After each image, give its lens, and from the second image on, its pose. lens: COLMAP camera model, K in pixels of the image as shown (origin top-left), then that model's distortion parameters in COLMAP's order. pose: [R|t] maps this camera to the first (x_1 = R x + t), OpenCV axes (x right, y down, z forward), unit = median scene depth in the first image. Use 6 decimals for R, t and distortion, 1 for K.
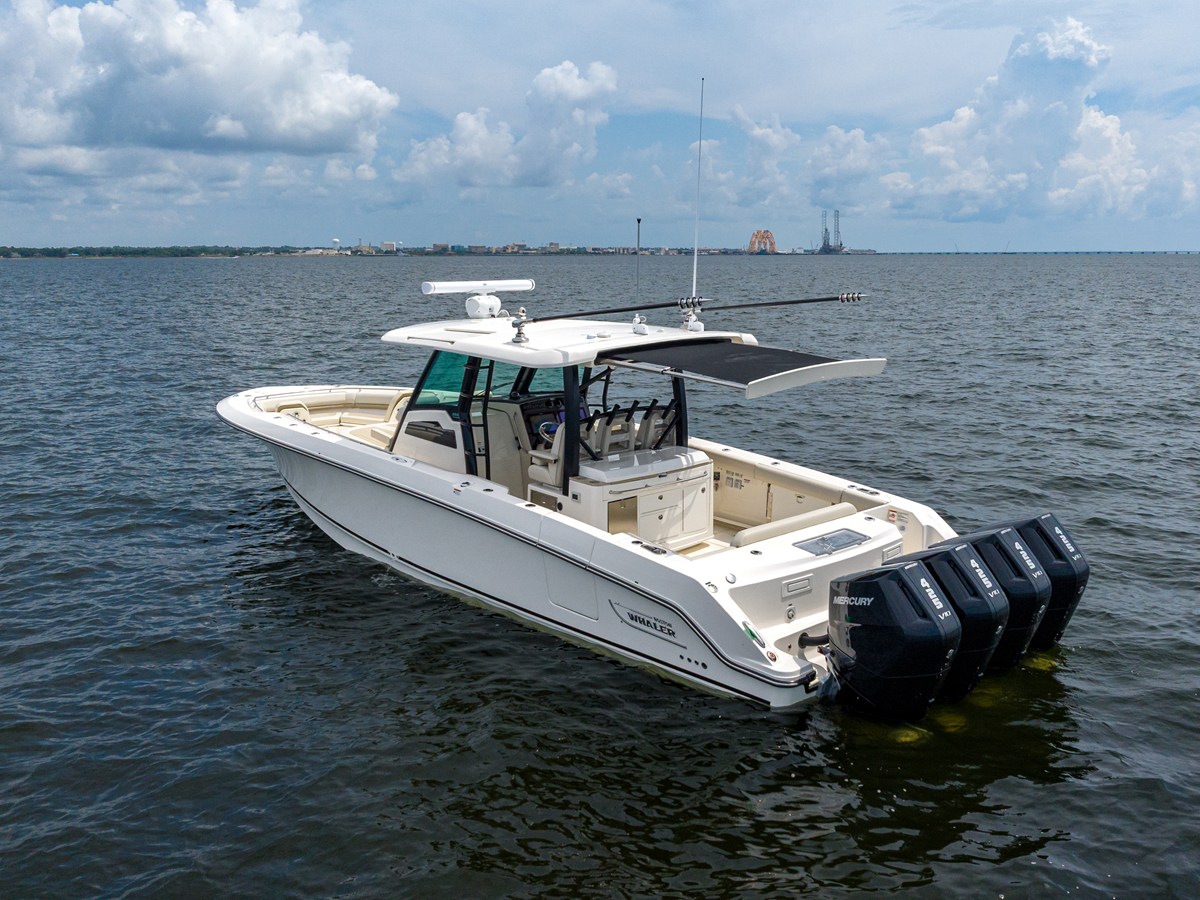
lens RADIAL K [[1232.1, 0, 638.0], [0, 1232.1, 450.4], [0, 0, 1]] dist [-0.000869, 0.000000]
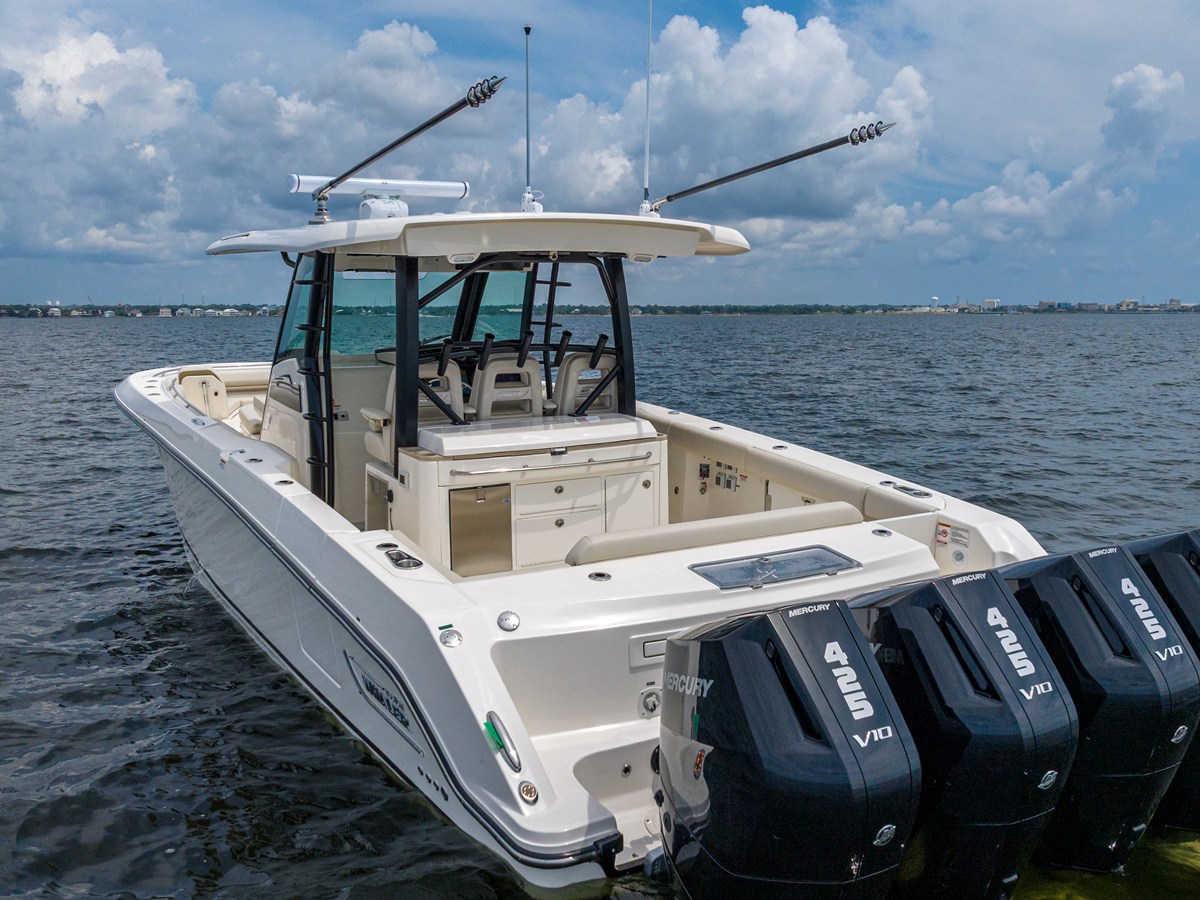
lens RADIAL K [[1232.1, 0, 604.5], [0, 1232.1, 453.8], [0, 0, 1]] dist [-0.000869, 0.000000]
pose [[0.971330, 0.028199, -0.236057, 0.184274], [-0.038616, 0.998468, -0.039622, 0.044141], [0.234578, 0.047601, 0.970931, 0.422153]]
